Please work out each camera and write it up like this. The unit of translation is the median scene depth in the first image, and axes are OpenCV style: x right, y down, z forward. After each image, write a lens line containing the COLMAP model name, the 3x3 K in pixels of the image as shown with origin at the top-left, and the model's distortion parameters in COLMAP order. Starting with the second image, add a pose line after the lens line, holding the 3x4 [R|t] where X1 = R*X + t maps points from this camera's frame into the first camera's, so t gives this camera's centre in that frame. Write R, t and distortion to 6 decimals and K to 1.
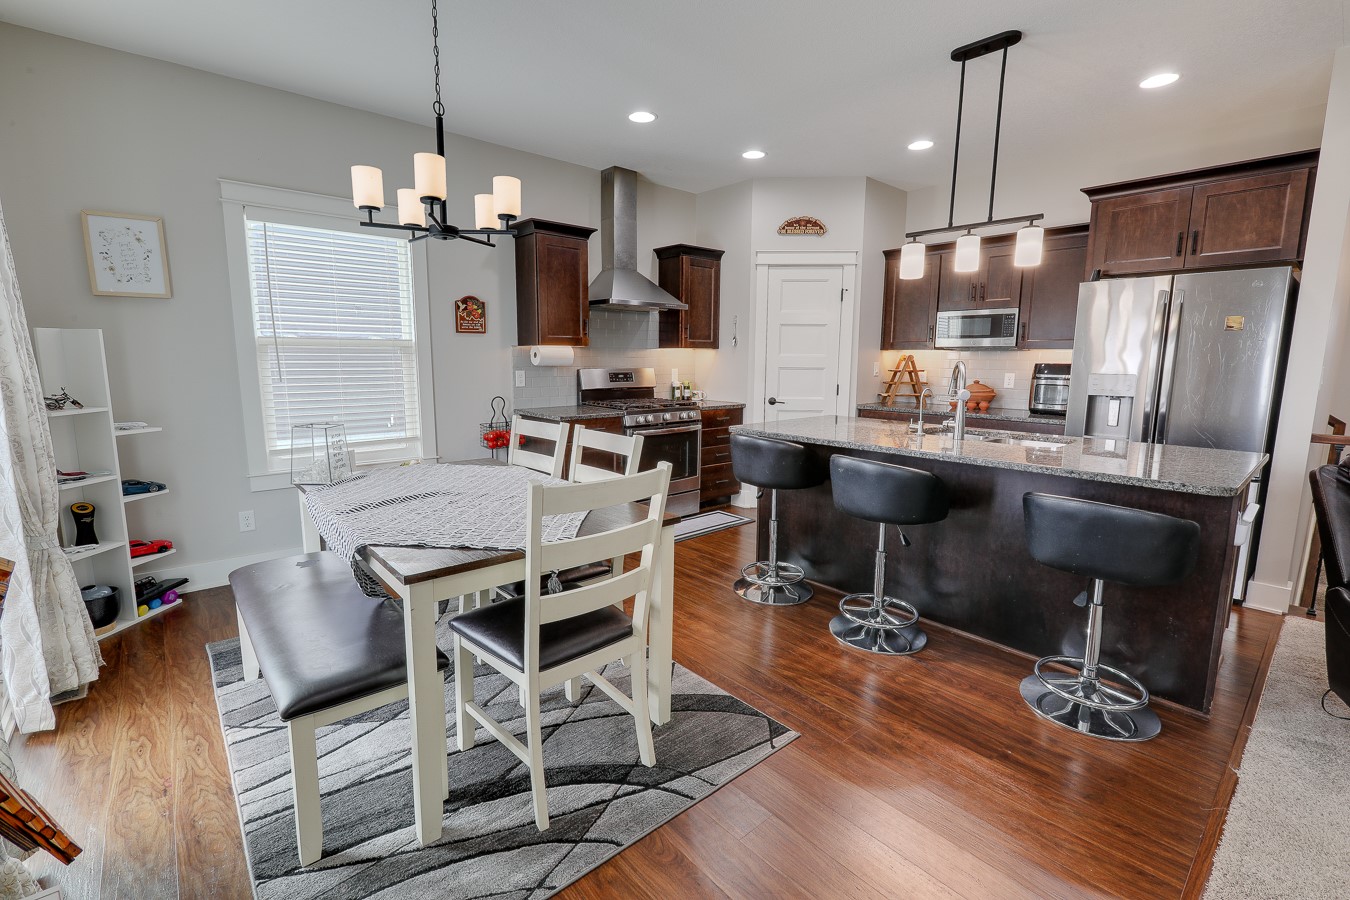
lens RADIAL K [[605.6, 0, 673.4], [0, 605.6, 442.6], [0, 0, 1]] dist [-0.007113, 0.000965]
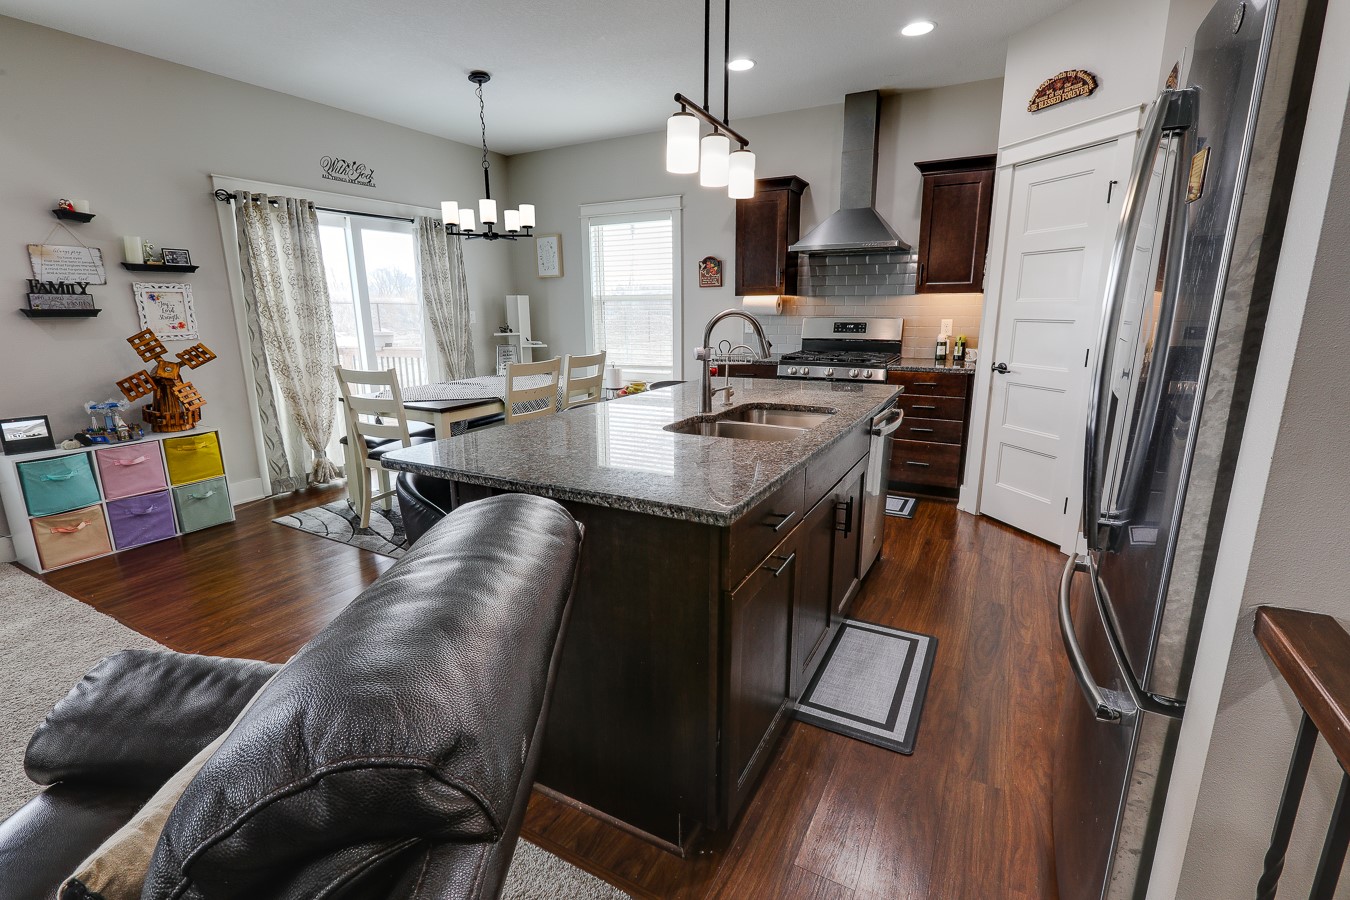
lens RADIAL K [[605.6, 0, 668.4], [0, 605.6, 448.5], [0, 0, 1]] dist [-0.007113, 0.000965]
pose [[0.342279, 0.205272, -0.916902, 1.061264], [-0.125371, 0.977096, 0.171947, -0.076926], [0.931197, 0.056099, 0.360174, 0.619708]]
